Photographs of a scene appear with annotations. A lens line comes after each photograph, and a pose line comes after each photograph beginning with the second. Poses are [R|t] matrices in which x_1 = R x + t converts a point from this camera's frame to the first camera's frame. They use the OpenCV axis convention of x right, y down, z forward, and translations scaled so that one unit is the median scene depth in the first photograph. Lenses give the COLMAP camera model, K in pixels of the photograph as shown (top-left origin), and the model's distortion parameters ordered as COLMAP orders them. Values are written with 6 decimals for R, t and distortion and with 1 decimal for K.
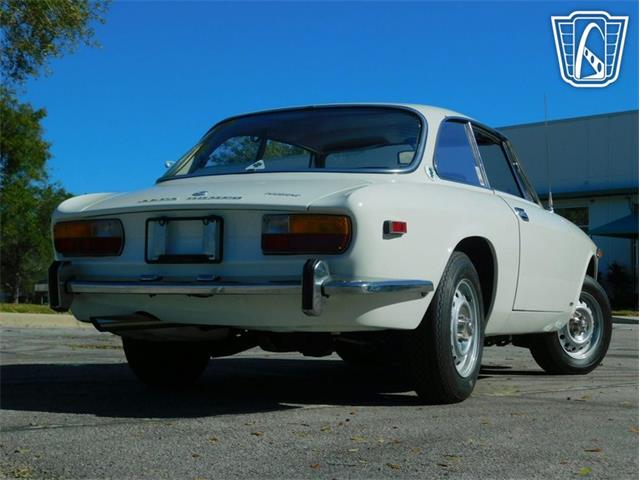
lens RADIAL K [[1372.9, 0, 320.0], [0, 1372.9, 240.0], [0, 0, 1]] dist [0.026951, 0.087078]
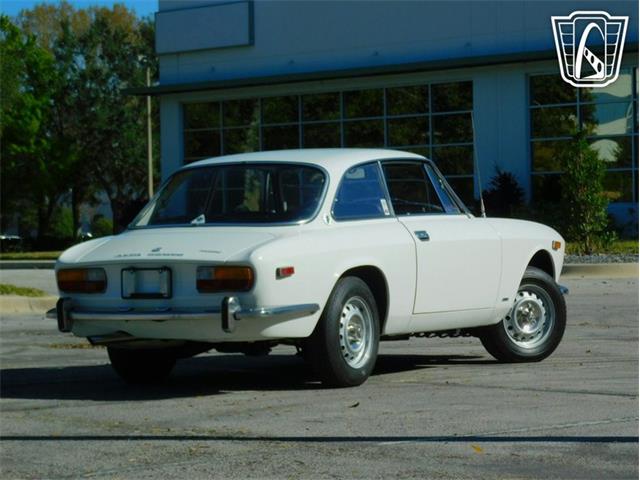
lens RADIAL K [[3666.1, 0, 320.0], [0, 3666.1, 240.0], [0, 0, 1]] dist [0.156806, -7.059713]
pose [[0.996639, -0.033117, -0.074928, 0.361875], [0.037642, 0.997500, 0.059811, -0.258509], [0.072760, -0.062430, 0.995394, -2.746817]]
